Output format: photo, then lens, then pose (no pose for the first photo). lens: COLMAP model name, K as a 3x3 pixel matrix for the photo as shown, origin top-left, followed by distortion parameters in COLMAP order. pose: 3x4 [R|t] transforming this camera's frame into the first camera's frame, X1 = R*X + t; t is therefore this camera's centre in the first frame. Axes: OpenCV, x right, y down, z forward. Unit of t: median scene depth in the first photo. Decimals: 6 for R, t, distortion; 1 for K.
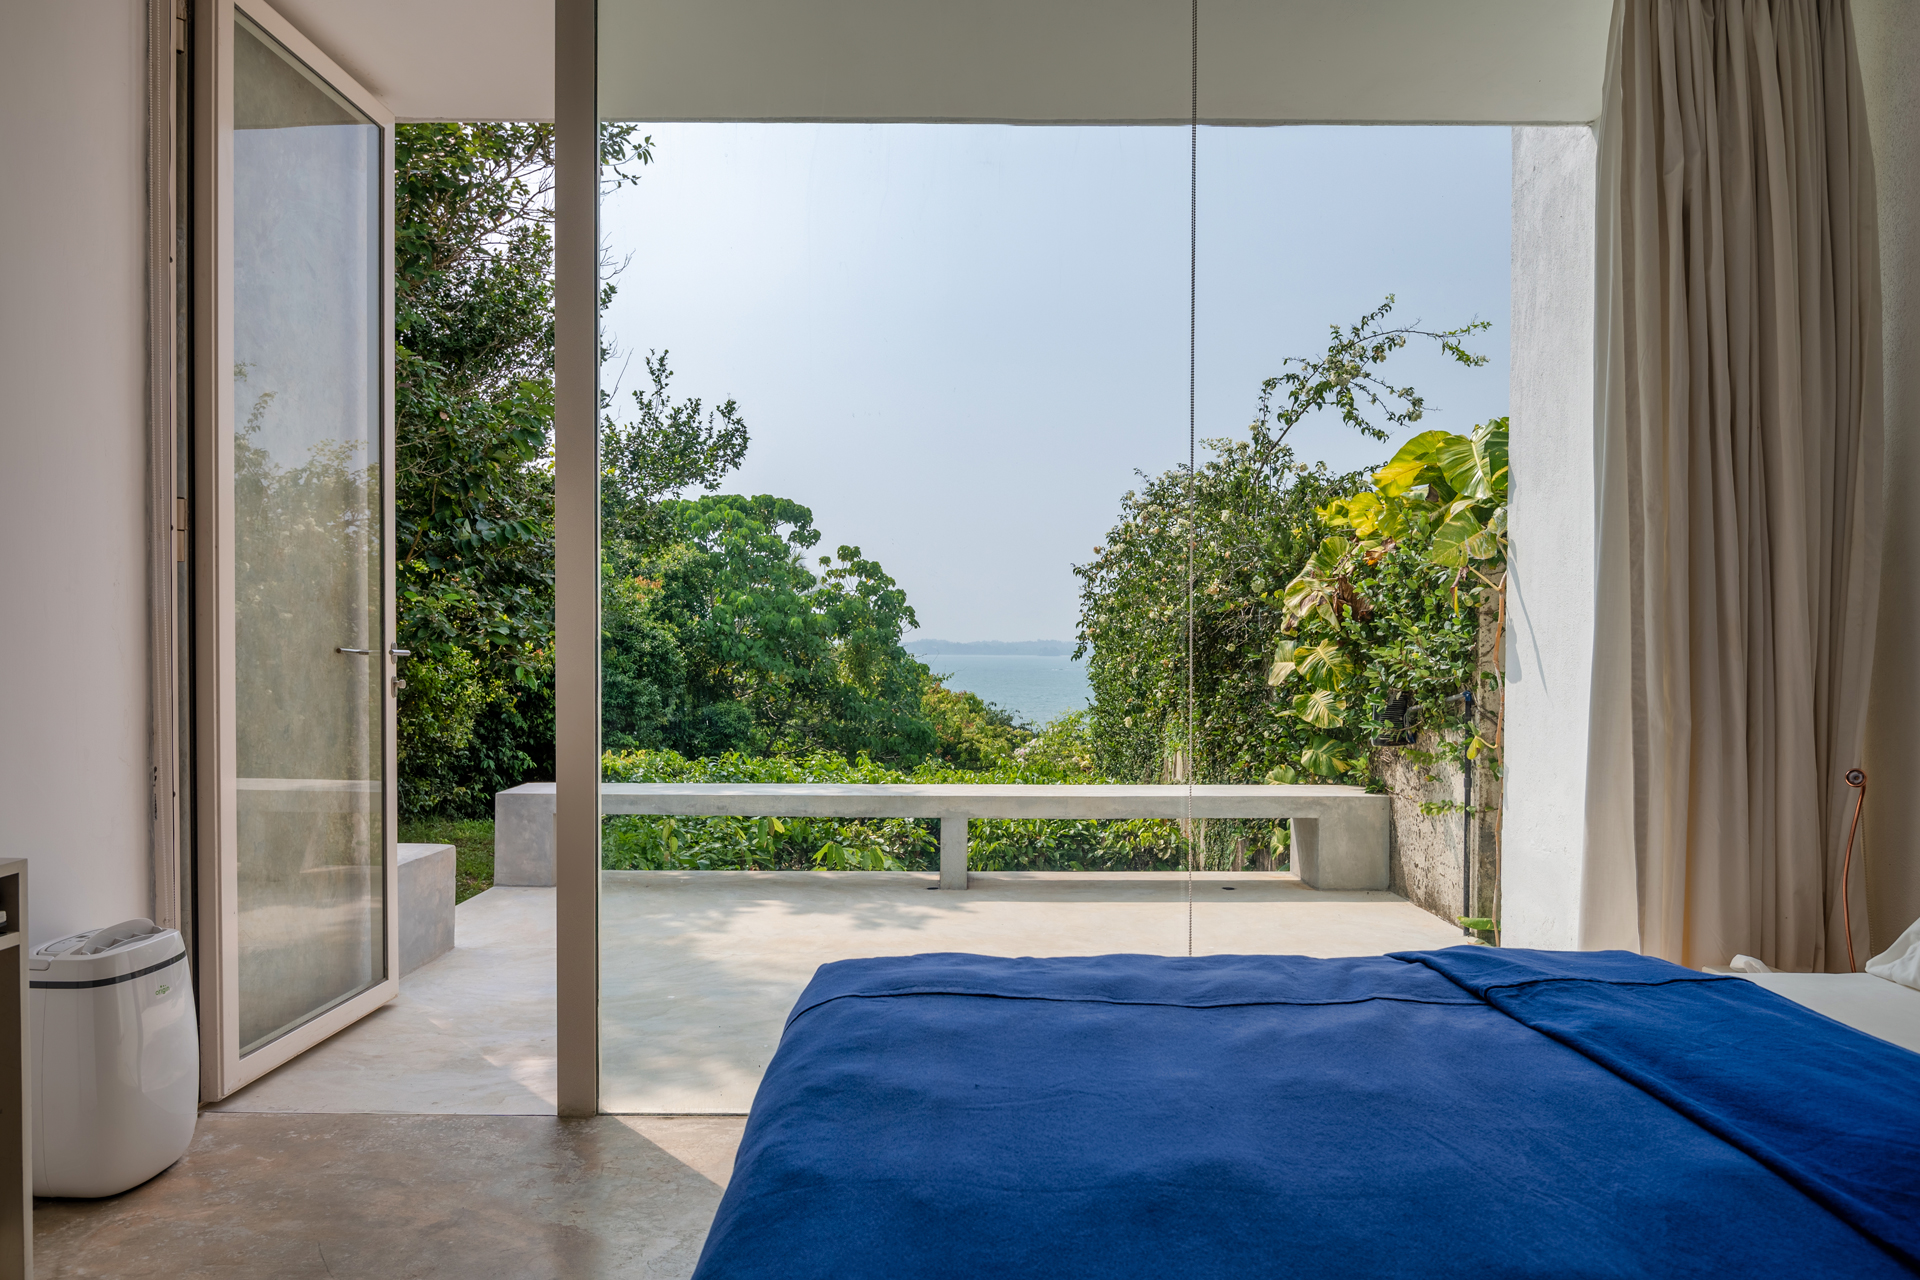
lens RADIAL K [[1275.9, 0, 962.8], [0, 1275.9, 661.3], [0, 0, 1]] dist [-0.002485, -0.021482]
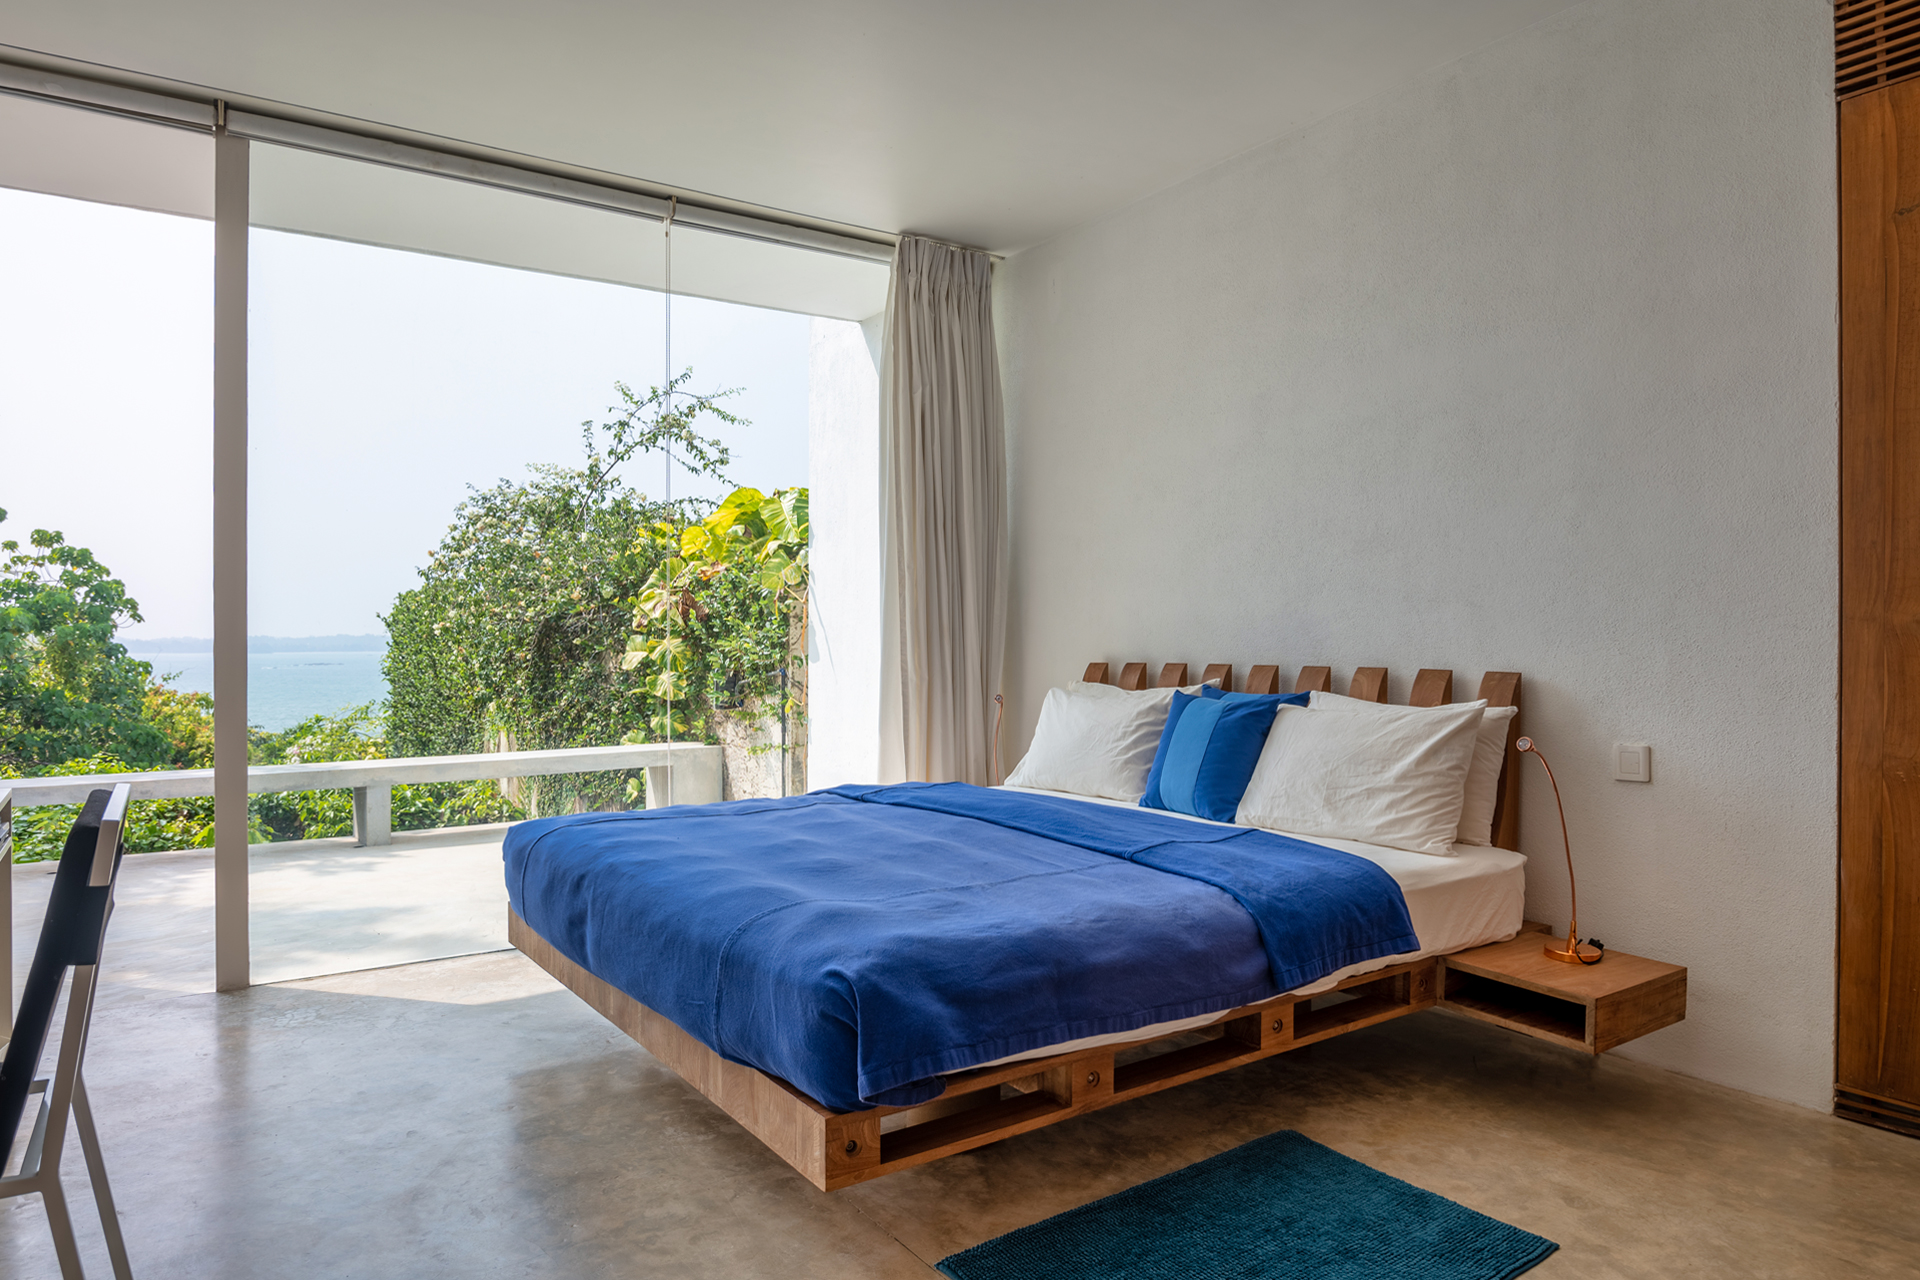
lens RADIAL K [[1189.1, 0, 960.0], [0, 1189.1, 640.0], [0, 0, 1]] dist [-0.001829, -0.001394]
pose [[0.833053, -0.008782, 0.553123, -0.165436], [0.014909, 0.999867, -0.006580, 0.001665], [-0.552992, 0.013728, 0.833074, -0.229601]]
